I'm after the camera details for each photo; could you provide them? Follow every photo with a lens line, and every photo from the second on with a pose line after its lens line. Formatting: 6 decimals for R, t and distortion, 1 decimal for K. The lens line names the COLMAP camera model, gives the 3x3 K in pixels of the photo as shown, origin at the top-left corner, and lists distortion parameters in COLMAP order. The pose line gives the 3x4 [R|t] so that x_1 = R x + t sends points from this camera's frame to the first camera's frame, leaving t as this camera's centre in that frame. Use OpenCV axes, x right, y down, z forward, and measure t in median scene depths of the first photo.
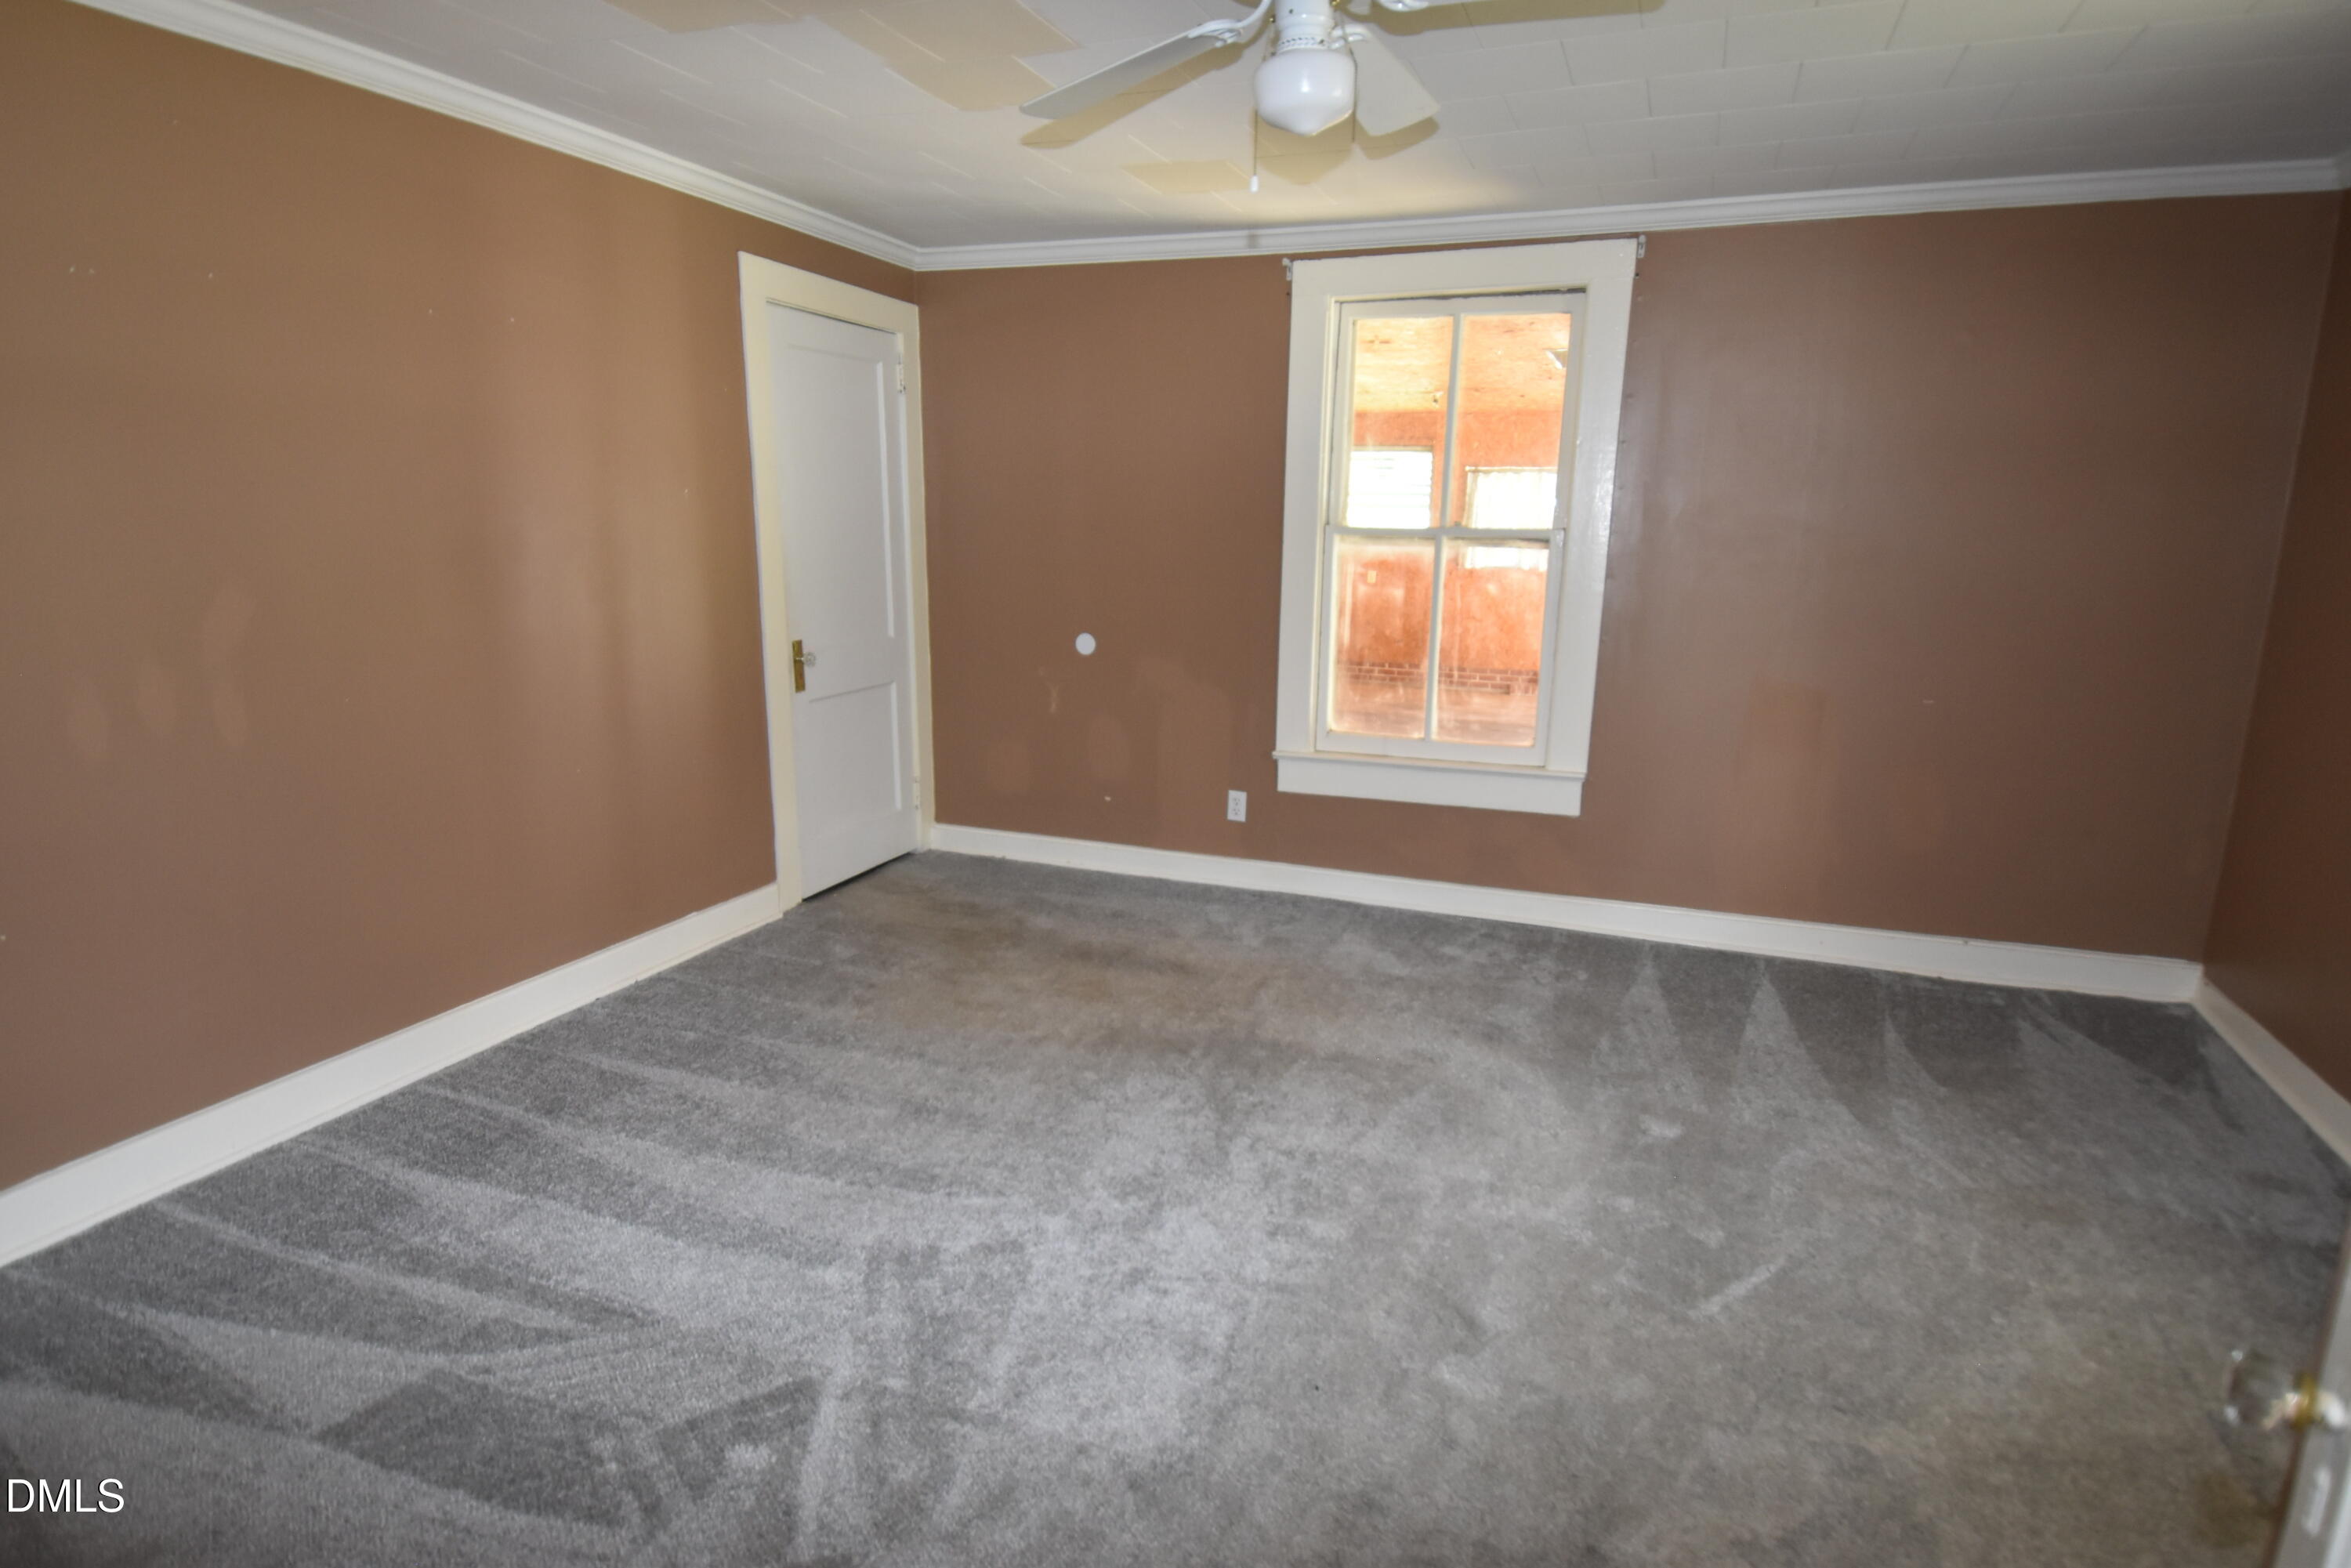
lens RADIAL K [[1317.0, 0, 1182.1], [0, 1317.0, 807.6], [0, 0, 1]] dist [0.045033, -0.046524]
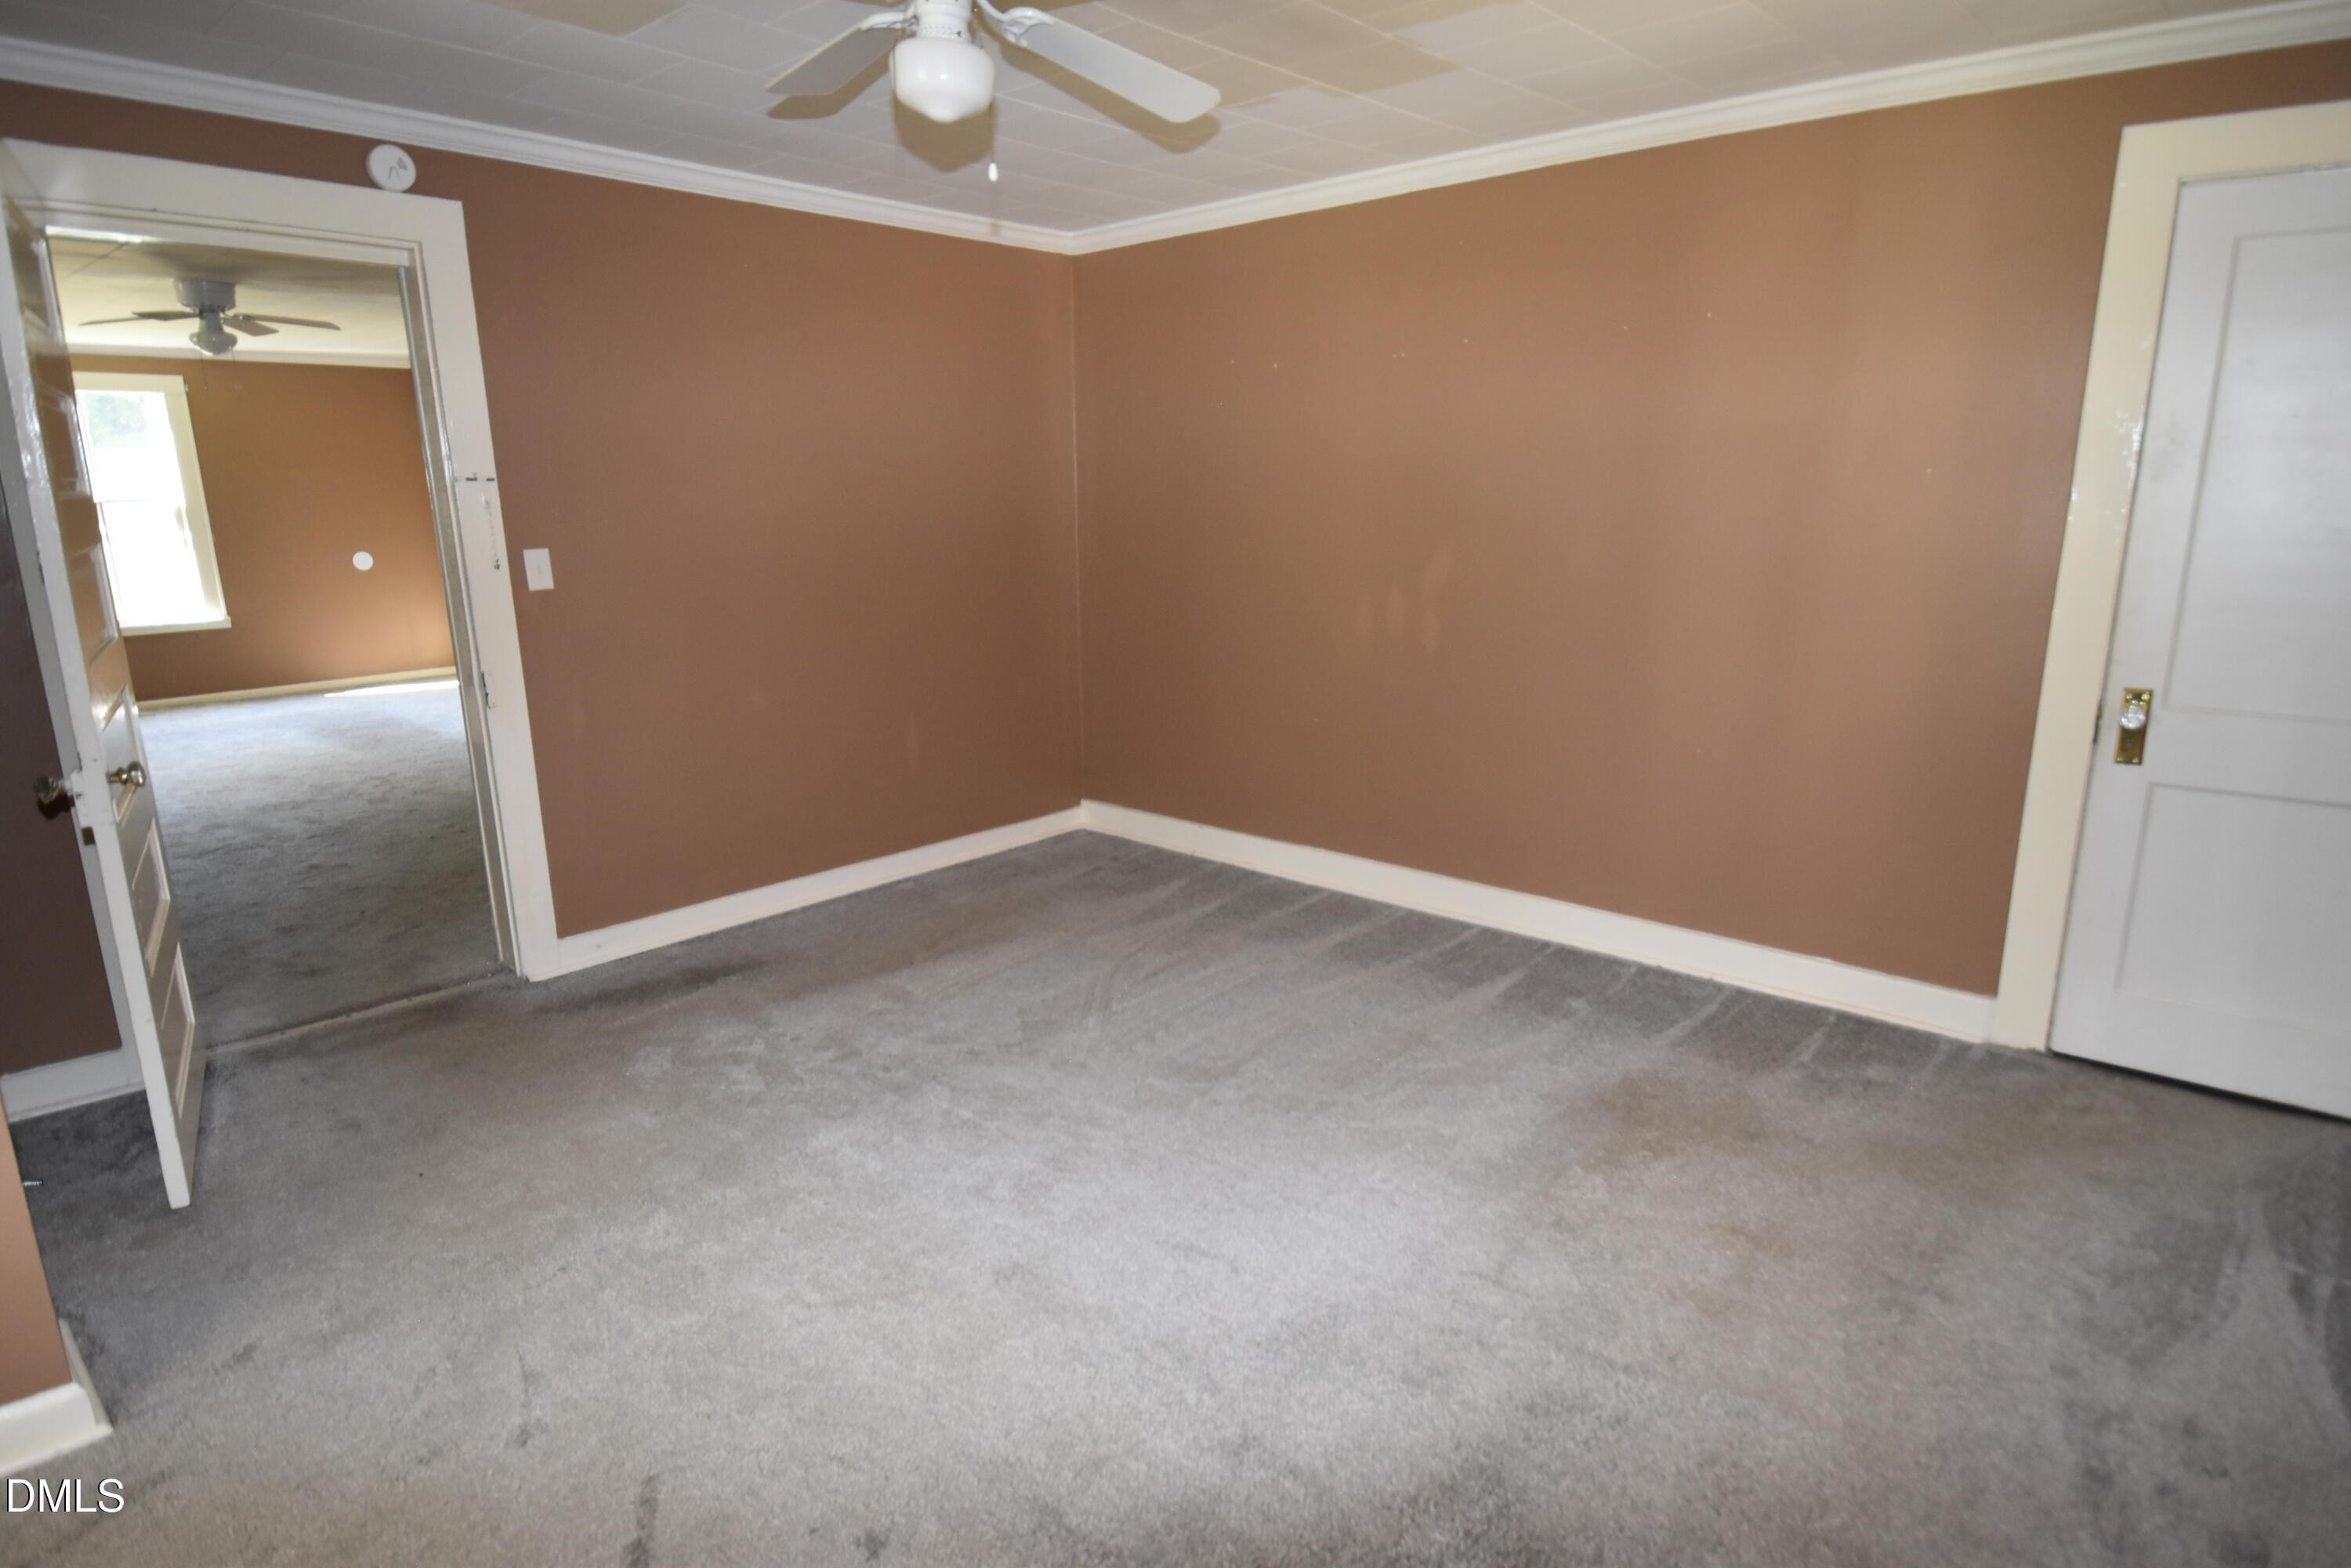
lens RADIAL K [[1317.0, 0, 1182.1], [0, 1317.0, 807.6], [0, 0, 1]] dist [0.045033, -0.046524]
pose [[-0.357679, 0.218755, -0.907861, 0.544940], [-0.206533, 0.929571, 0.305356, -0.190100], [0.910719, 0.296723, -0.287308, 0.829743]]
